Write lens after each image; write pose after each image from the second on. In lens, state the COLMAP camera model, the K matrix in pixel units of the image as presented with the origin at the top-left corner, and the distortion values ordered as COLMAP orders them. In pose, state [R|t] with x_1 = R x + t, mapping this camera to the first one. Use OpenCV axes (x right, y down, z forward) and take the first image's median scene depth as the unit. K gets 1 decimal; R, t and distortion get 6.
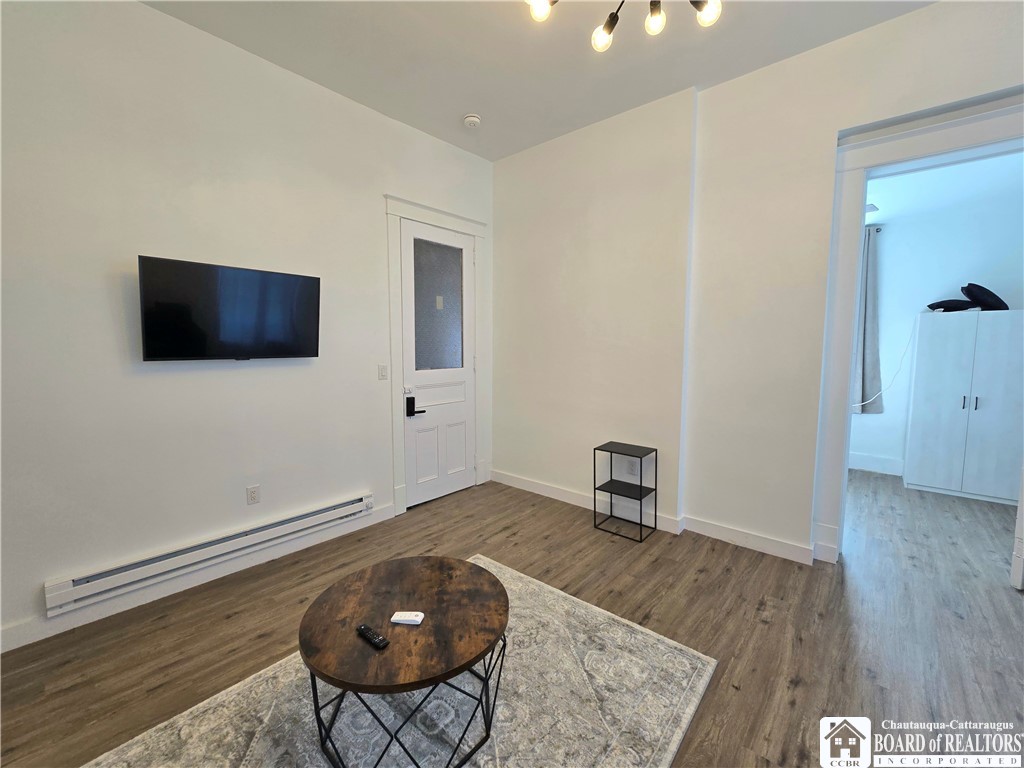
lens RADIAL K [[418.6, 0, 510.1], [0, 418.6, 379.9], [0, 0, 1]] dist [-0.001836, -0.000828]
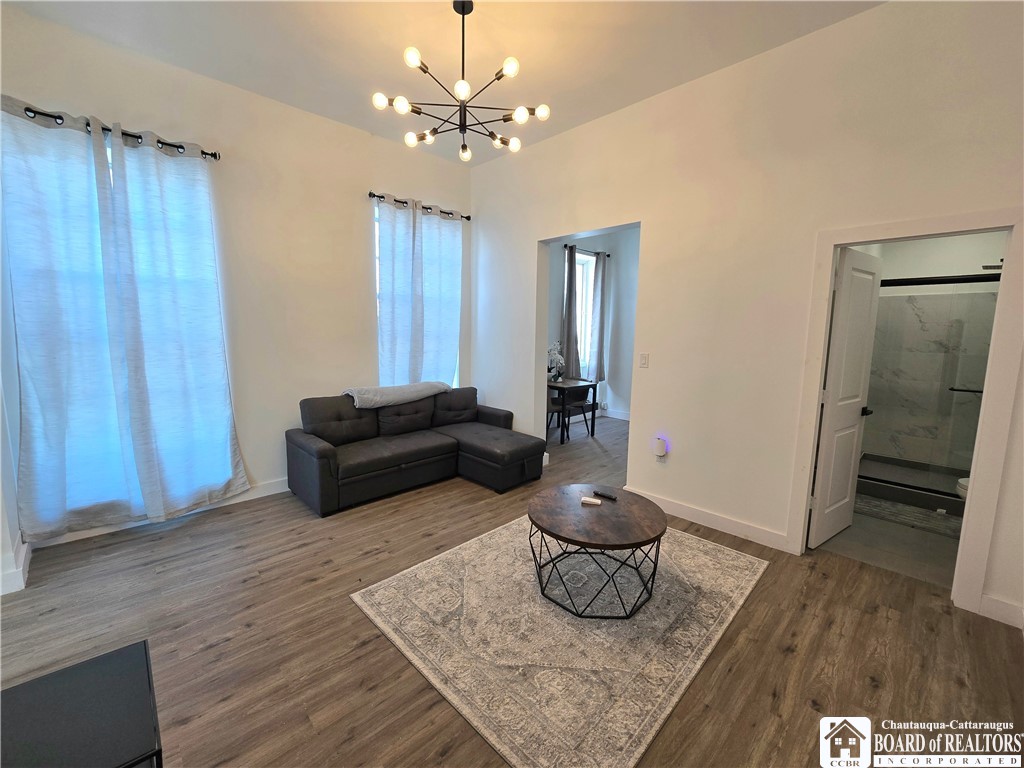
lens RADIAL K [[418.6, 0, 510.1], [0, 418.6, 379.9], [0, 0, 1]] dist [-0.001836, -0.000828]
pose [[-0.996792, -0.023396, 0.076541, -0.021248], [-0.007216, 0.978698, 0.205180, -0.106084], [-0.079710, 0.203969, -0.975727, 1.211648]]
